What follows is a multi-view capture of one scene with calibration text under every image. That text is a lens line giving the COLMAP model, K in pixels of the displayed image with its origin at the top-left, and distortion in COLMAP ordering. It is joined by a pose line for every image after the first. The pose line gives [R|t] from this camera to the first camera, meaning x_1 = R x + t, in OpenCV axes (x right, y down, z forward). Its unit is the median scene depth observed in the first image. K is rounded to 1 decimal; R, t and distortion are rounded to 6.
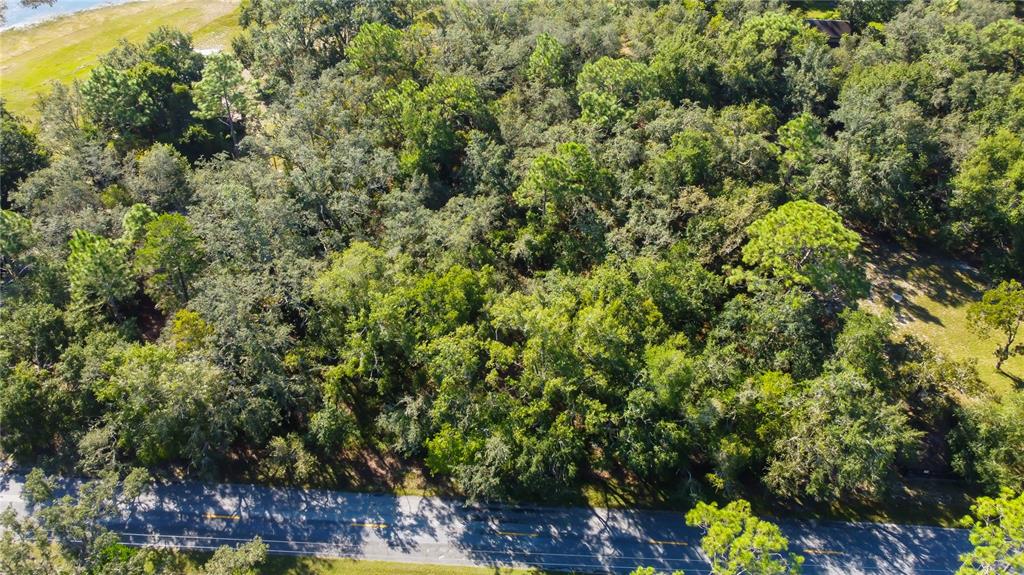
lens RADIAL K [[778.3, 0, 508.8], [0, 778.3, 286.0], [0, 0, 1]] dist [0.003372, 0.031424]
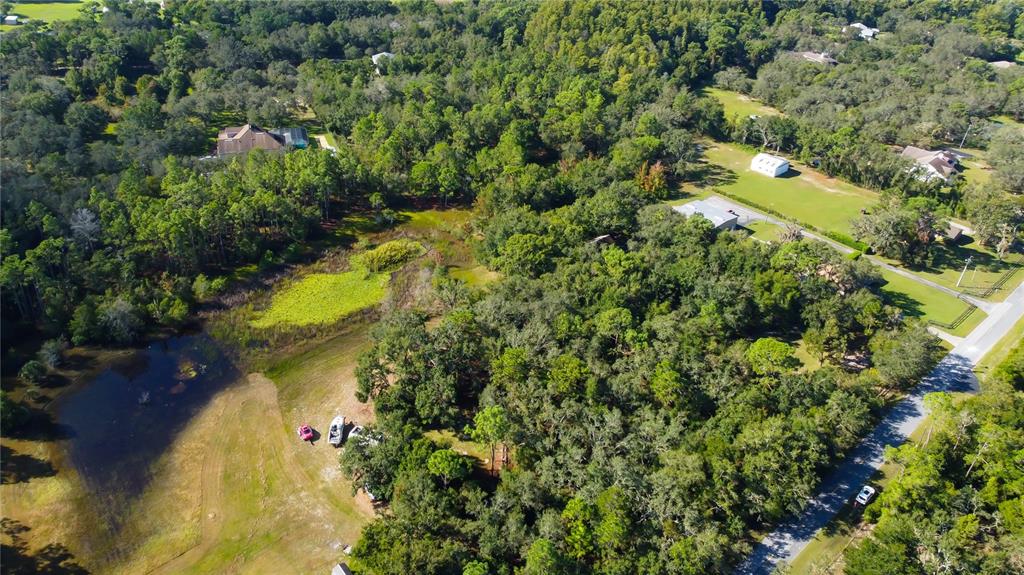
lens RADIAL K [[778.3, 0, 508.8], [0, 778.3, 286.0], [0, 0, 1]] dist [0.003372, 0.031424]
pose [[0.694342, -0.379069, 0.611715, -1.593451], [0.467542, 0.883808, 0.016985, -0.681814], [-0.547078, 0.274209, 0.790895, -0.488406]]
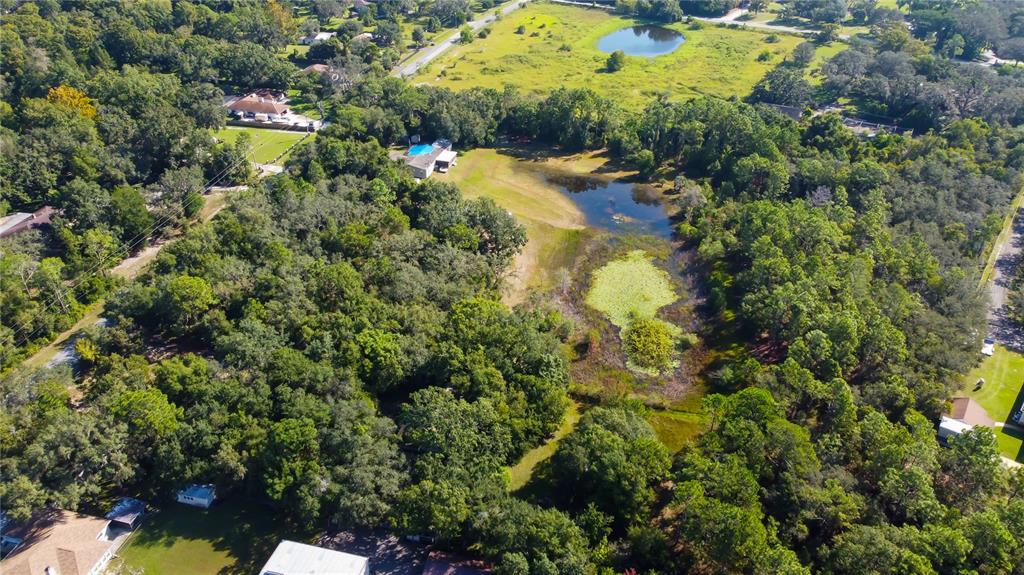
lens RADIAL K [[778.3, 0, 508.8], [0, 778.3, 286.0], [0, 0, 1]] dist [0.003372, 0.031424]
pose [[-0.185759, 0.487890, -0.852911, 2.439115], [-0.676684, 0.565859, 0.471065, -2.043271], [0.712455, 0.664656, 0.225034, 1.220296]]
